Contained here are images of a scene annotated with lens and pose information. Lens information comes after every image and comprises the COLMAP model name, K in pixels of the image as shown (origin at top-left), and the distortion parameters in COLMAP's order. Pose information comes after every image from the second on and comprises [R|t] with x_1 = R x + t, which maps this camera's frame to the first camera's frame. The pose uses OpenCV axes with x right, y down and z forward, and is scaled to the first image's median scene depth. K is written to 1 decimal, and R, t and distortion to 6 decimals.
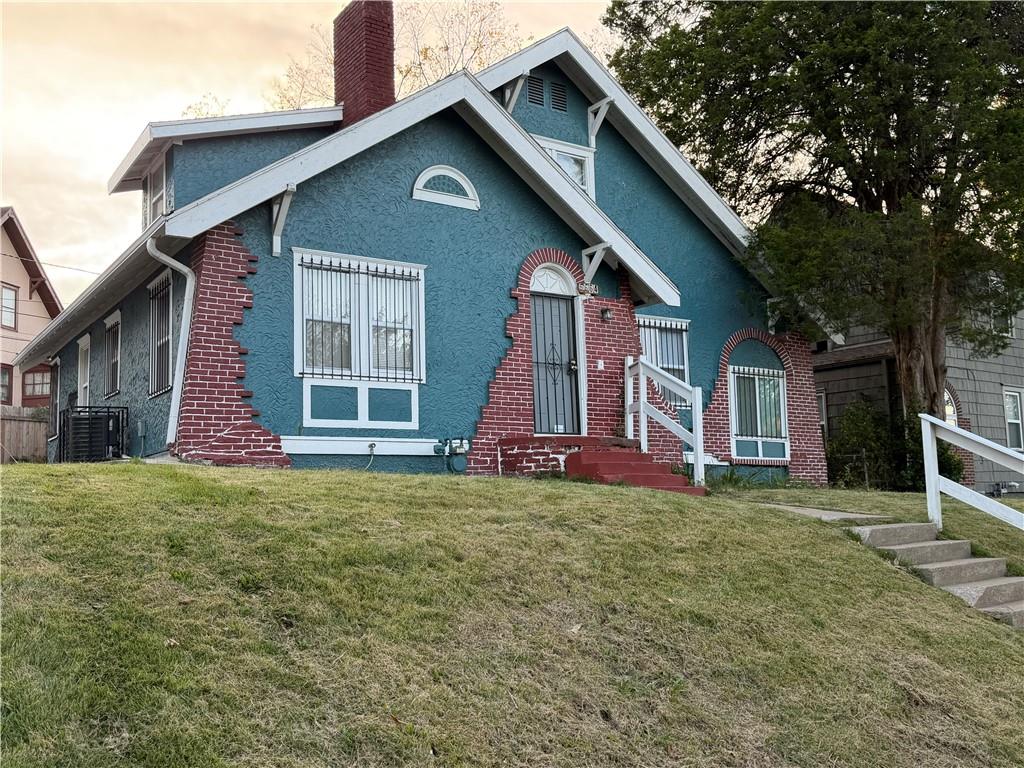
lens RADIAL K [[986.8, 0, 527.3], [0, 986.8, 388.1], [0, 0, 1]] dist [0.134512, -0.000732]
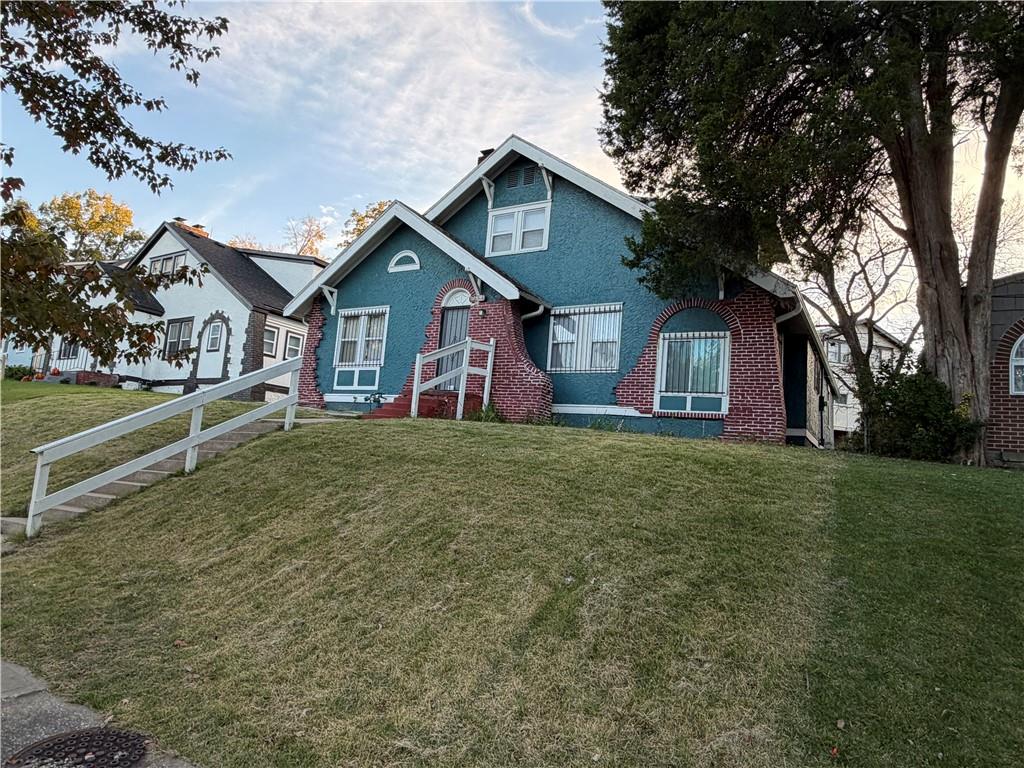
lens RADIAL K [[629.1, 0, 512.0], [0, 629.1, 384.0], [0, 0, 1]] dist [0.000160, -0.000005]
pose [[0.406866, -0.051430, -0.912039, 1.315647], [0.026222, 0.998660, -0.044617, 0.107521], [0.913111, -0.005762, 0.407670, 0.852801]]
